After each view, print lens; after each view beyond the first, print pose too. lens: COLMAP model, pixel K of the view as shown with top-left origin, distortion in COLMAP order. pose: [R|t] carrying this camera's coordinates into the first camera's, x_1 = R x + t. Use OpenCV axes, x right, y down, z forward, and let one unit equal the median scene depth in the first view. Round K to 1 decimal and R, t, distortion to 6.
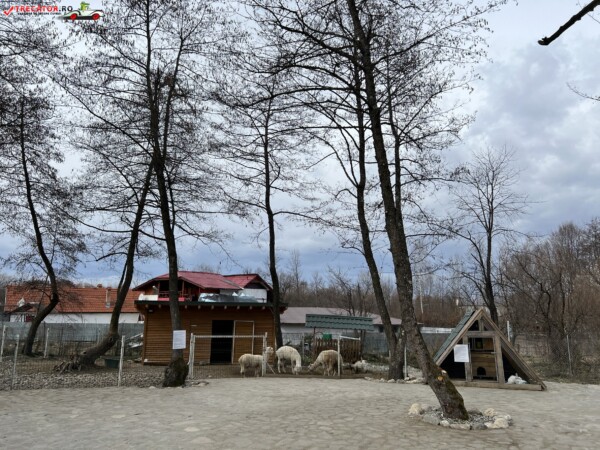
lens RADIAL K [[467.3, 0, 301.6], [0, 467.3, 215.9], [0, 0, 1]] dist [0.046200, -0.057190]
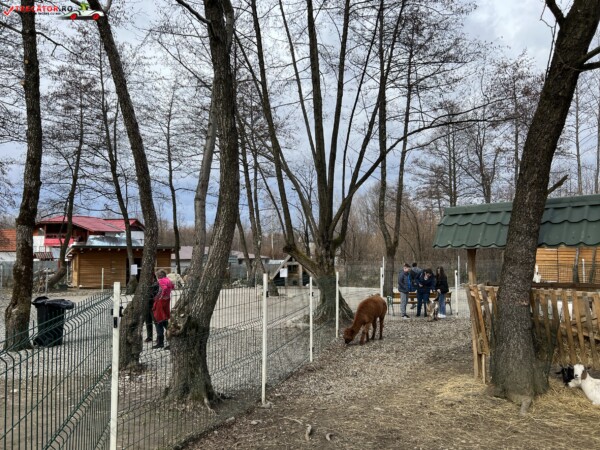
lens RADIAL K [[467.3, 0, 301.6], [0, 467.3, 215.9], [0, 0, 1]] dist [0.046200, -0.057190]
pose [[0.955618, 0.010322, 0.294428, -0.115346], [-0.050850, 0.990166, 0.130330, -0.140698], [-0.290187, -0.139517, 0.946745, -0.582275]]
